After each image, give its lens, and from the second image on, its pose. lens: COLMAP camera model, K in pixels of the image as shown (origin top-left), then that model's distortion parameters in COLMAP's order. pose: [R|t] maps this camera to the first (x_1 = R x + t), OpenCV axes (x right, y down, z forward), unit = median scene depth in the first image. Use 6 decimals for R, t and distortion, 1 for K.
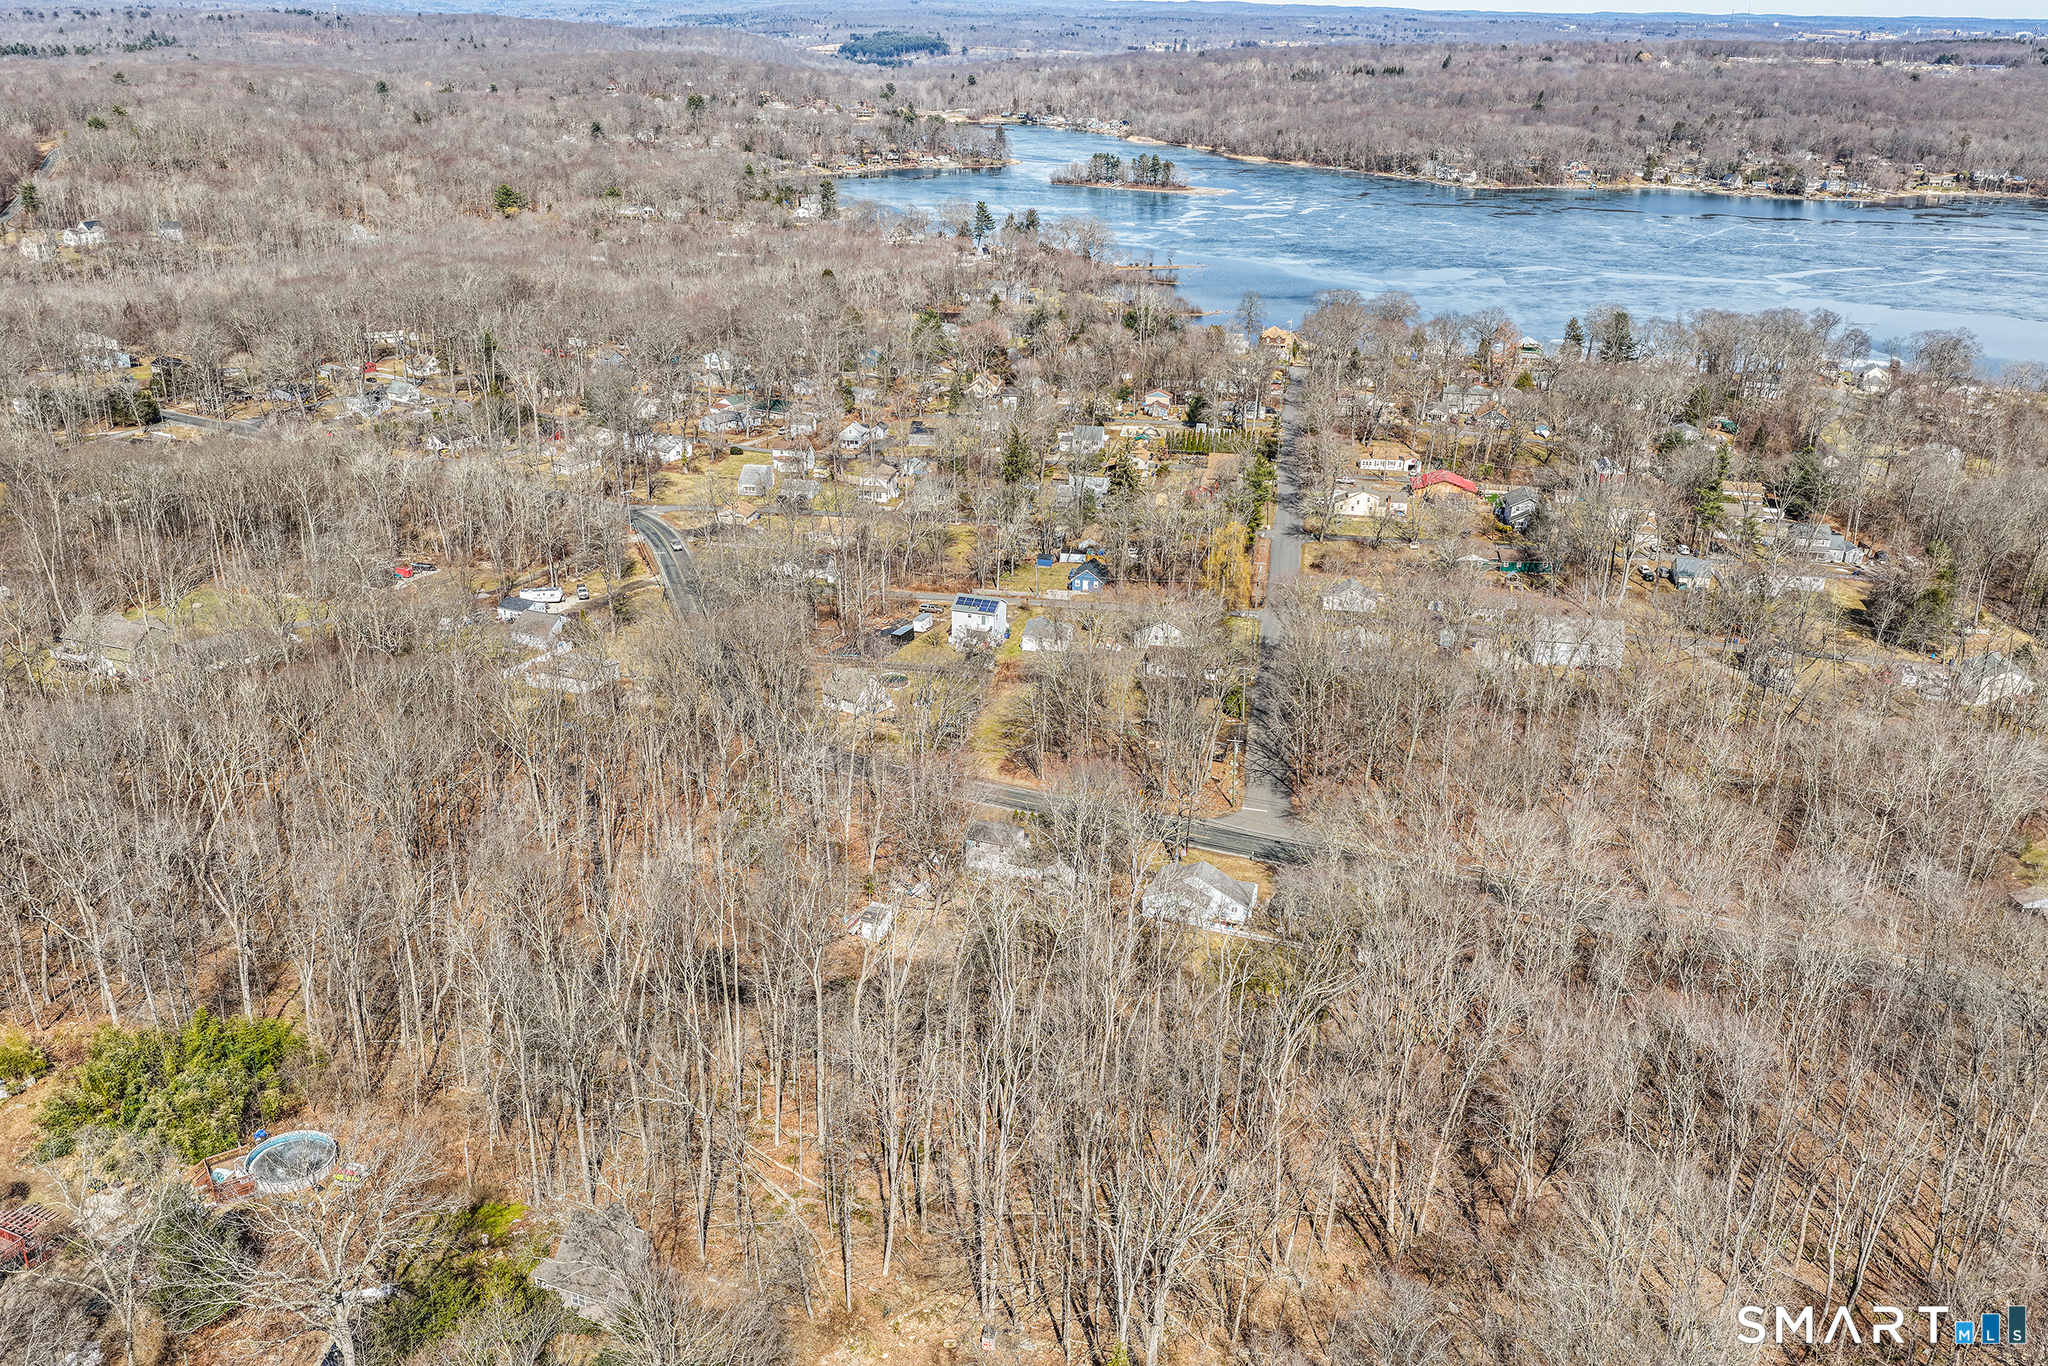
lens RADIAL K [[1723.4, 0, 1024.0], [0, 1723.4, 683.0], [0, 0, 1]] dist [-0.019201, 0.046552]
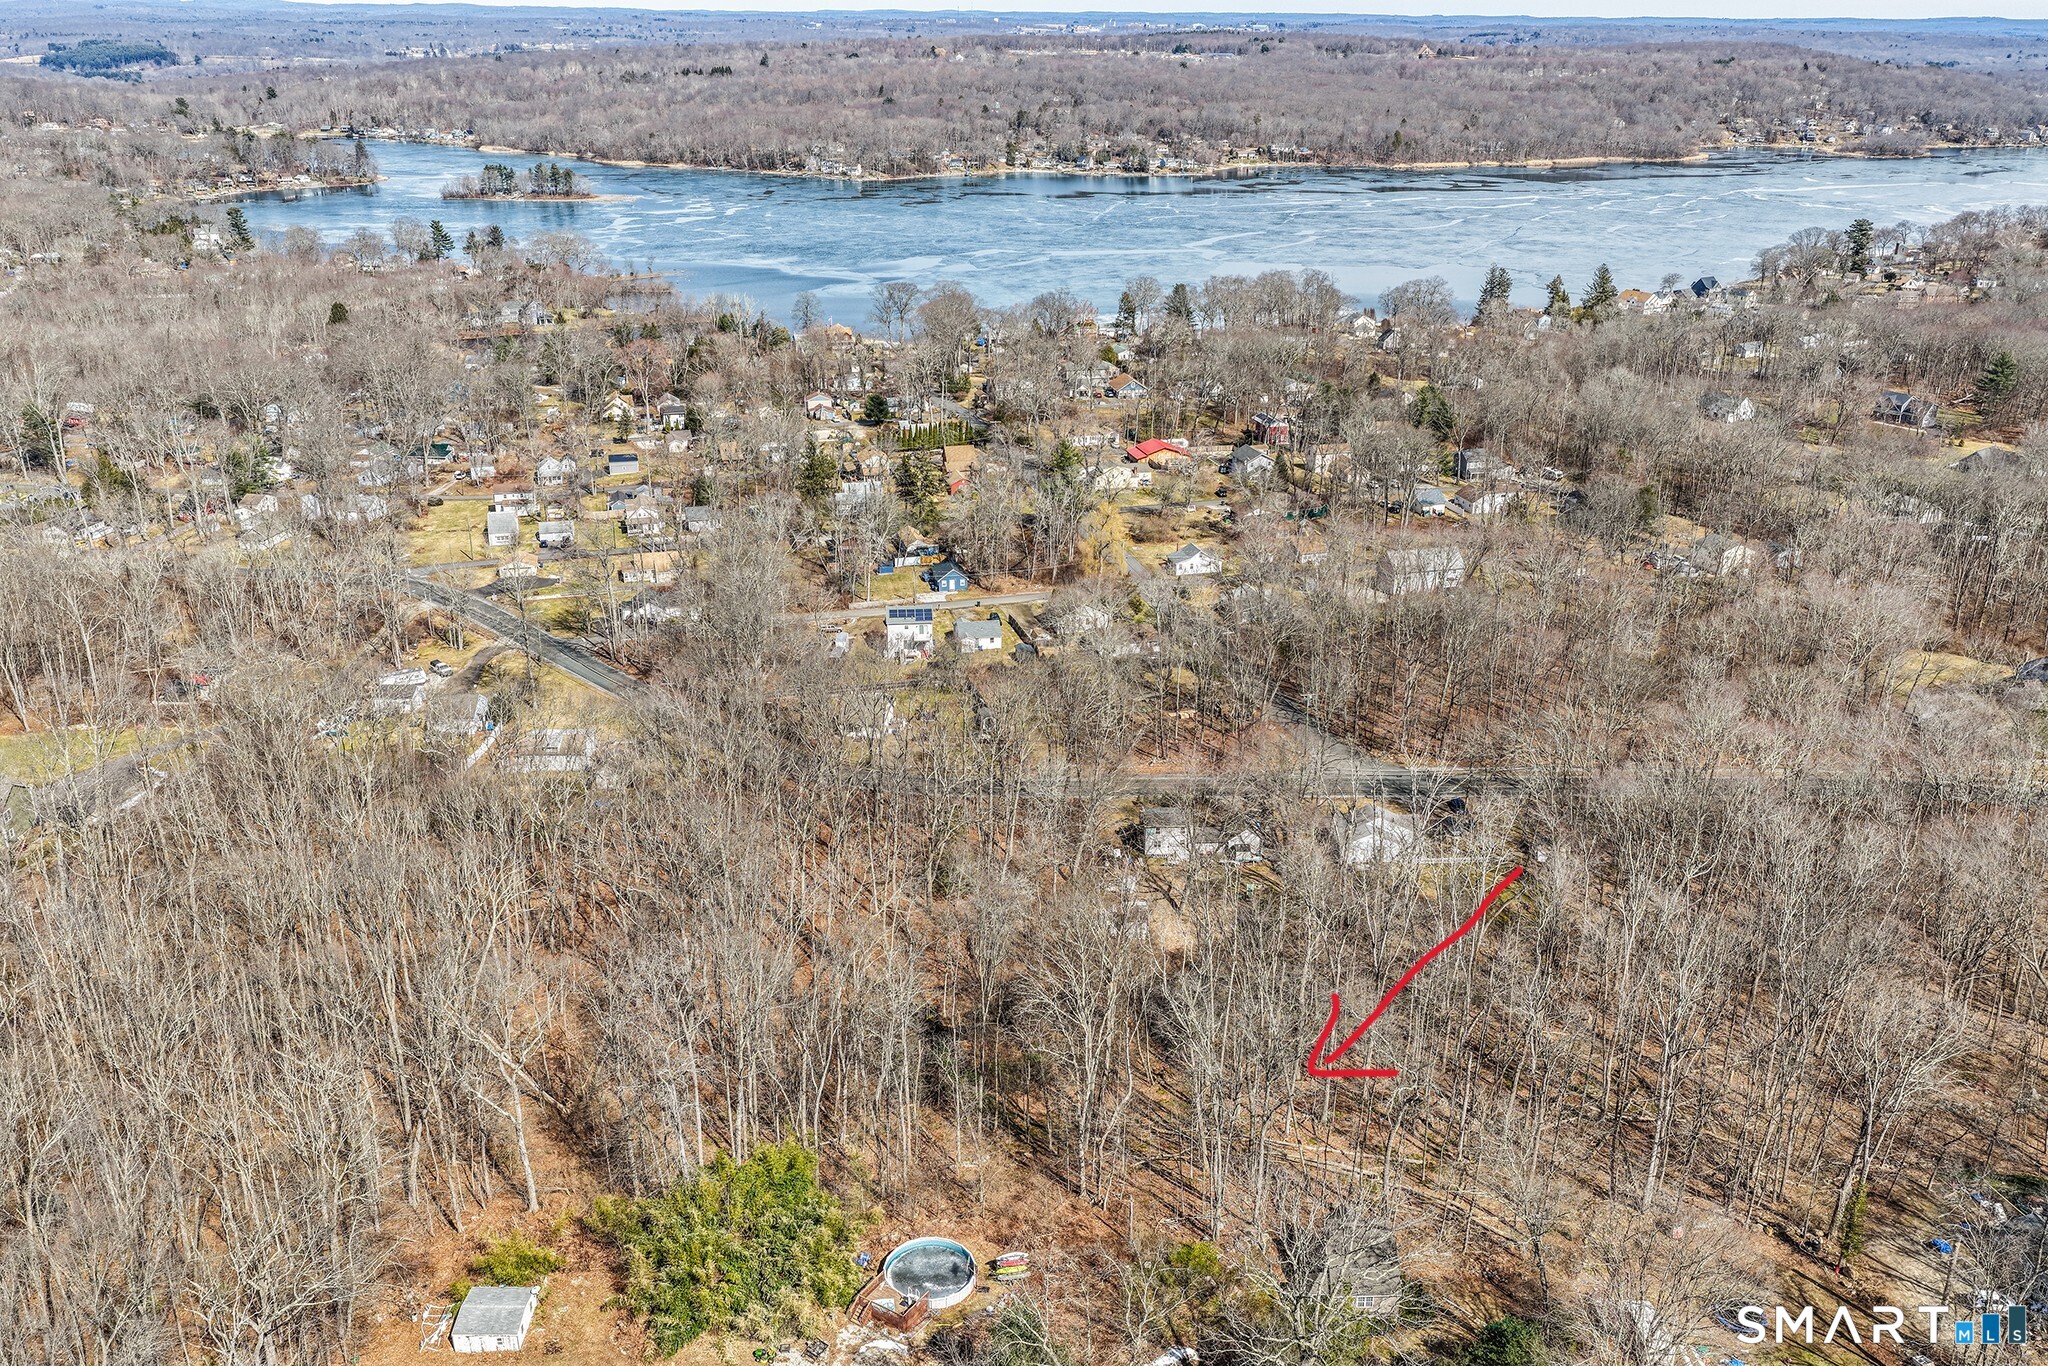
lens RADIAL K [[1705.5, 0, 1024.0], [0, 1705.5, 683.0], [0, 0, 1]] dist [-0.020471, 0.049762]
pose [[0.914840, -0.159776, 0.370862, -0.078492], [0.158383, 0.986777, 0.034428, -0.006962], [-0.371459, 0.027243, 0.928049, 0.013096]]
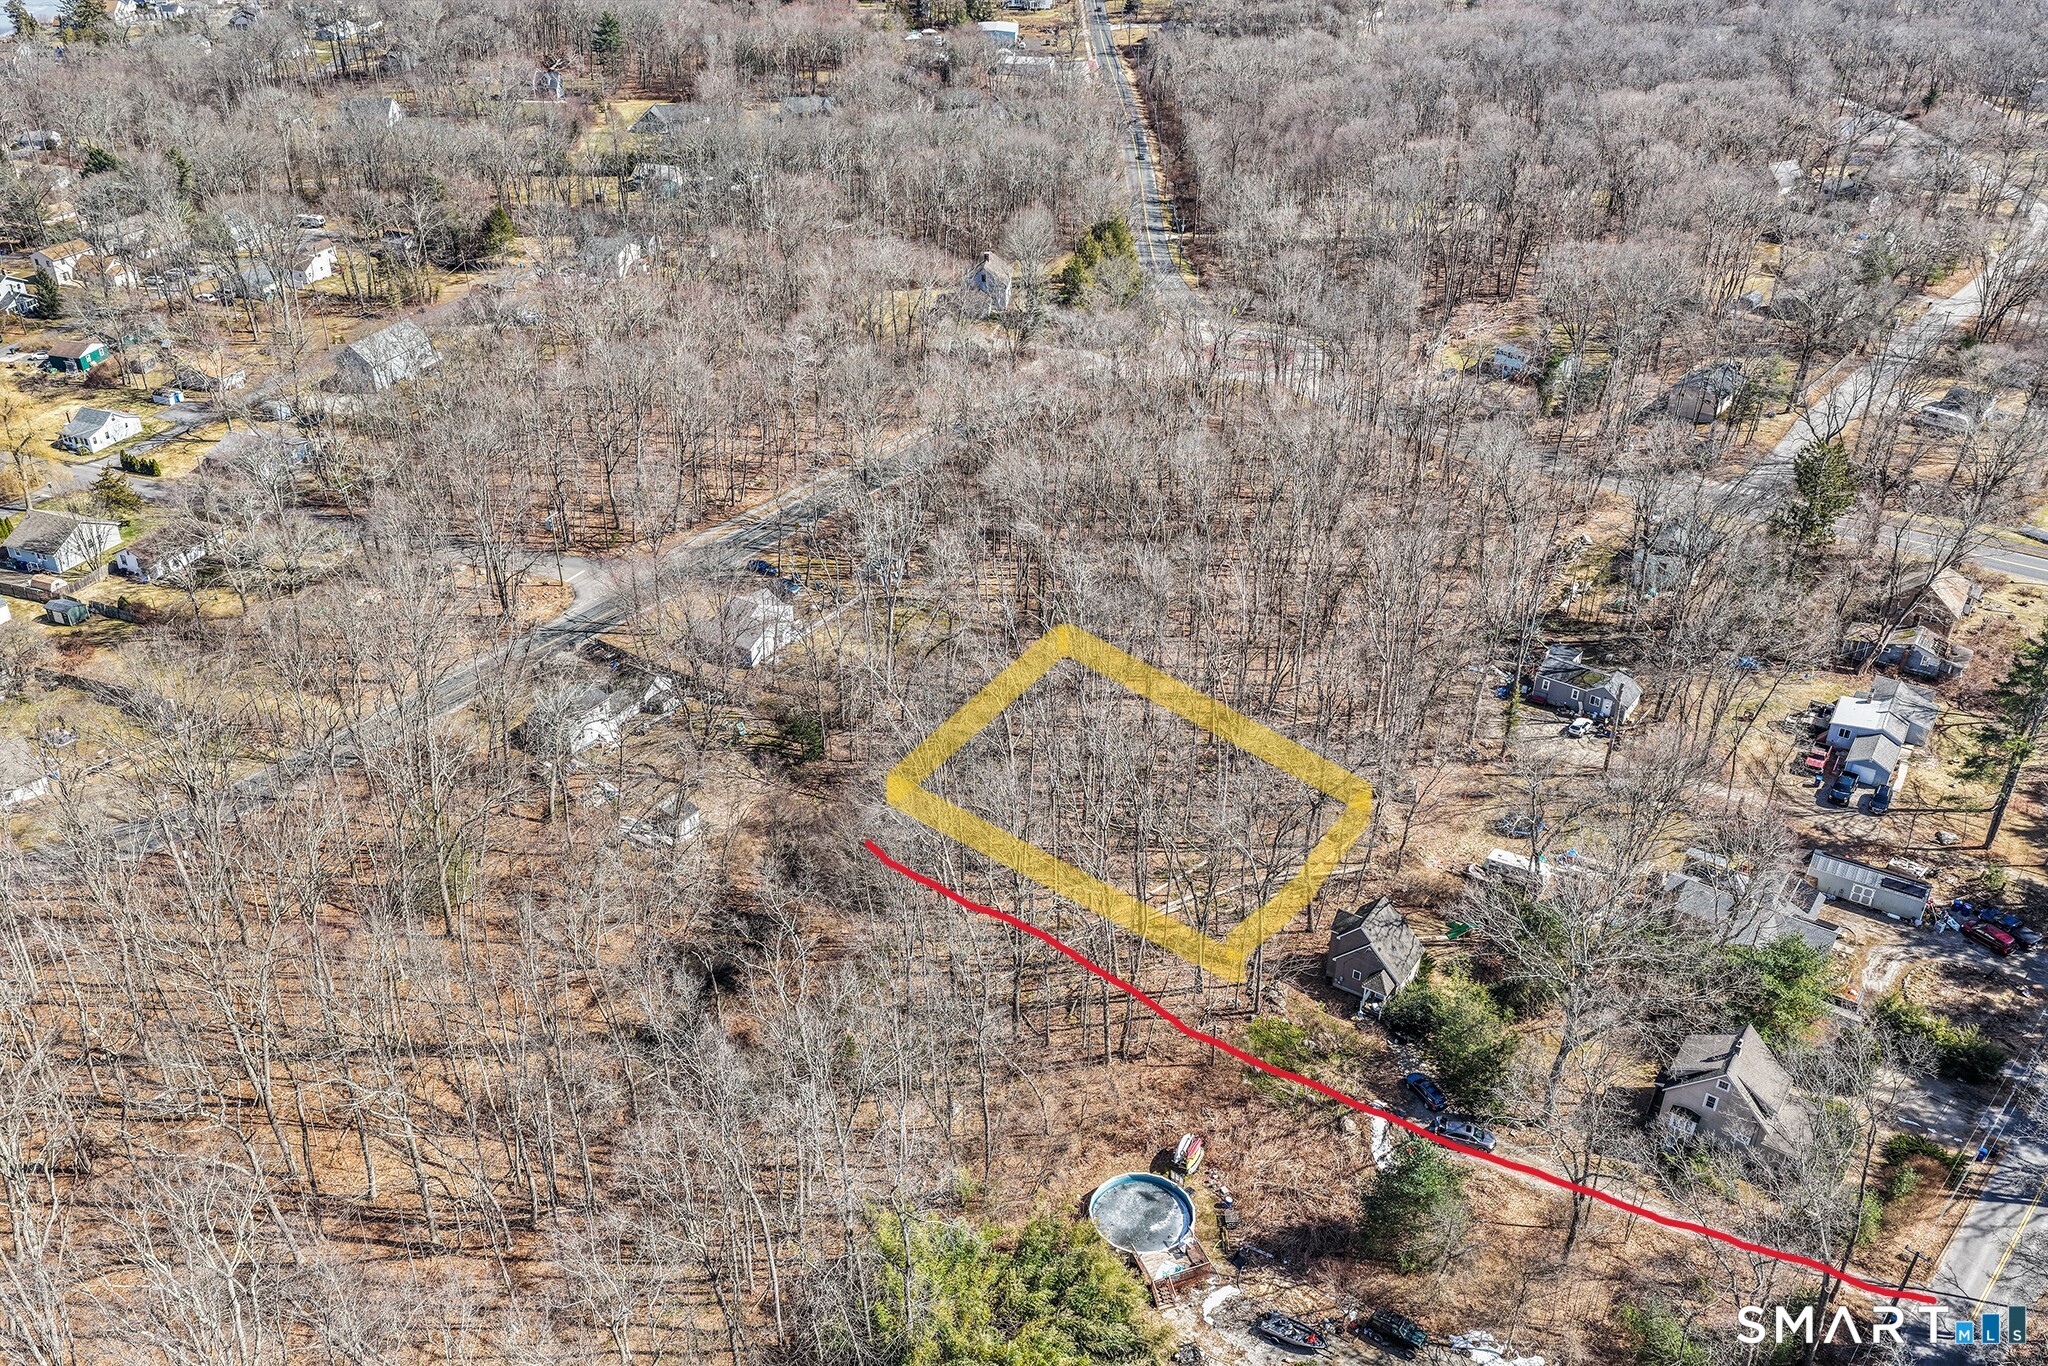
lens RADIAL K [[1705.5, 0, 1024.0], [0, 1705.5, 683.0], [0, 0, 1]] dist [-0.020471, 0.049762]
pose [[0.207440, -0.512130, 0.833482, -0.115082], [0.351566, 0.834120, 0.425023, -0.034726], [-0.912891, 0.204857, 0.353077, 0.082588]]
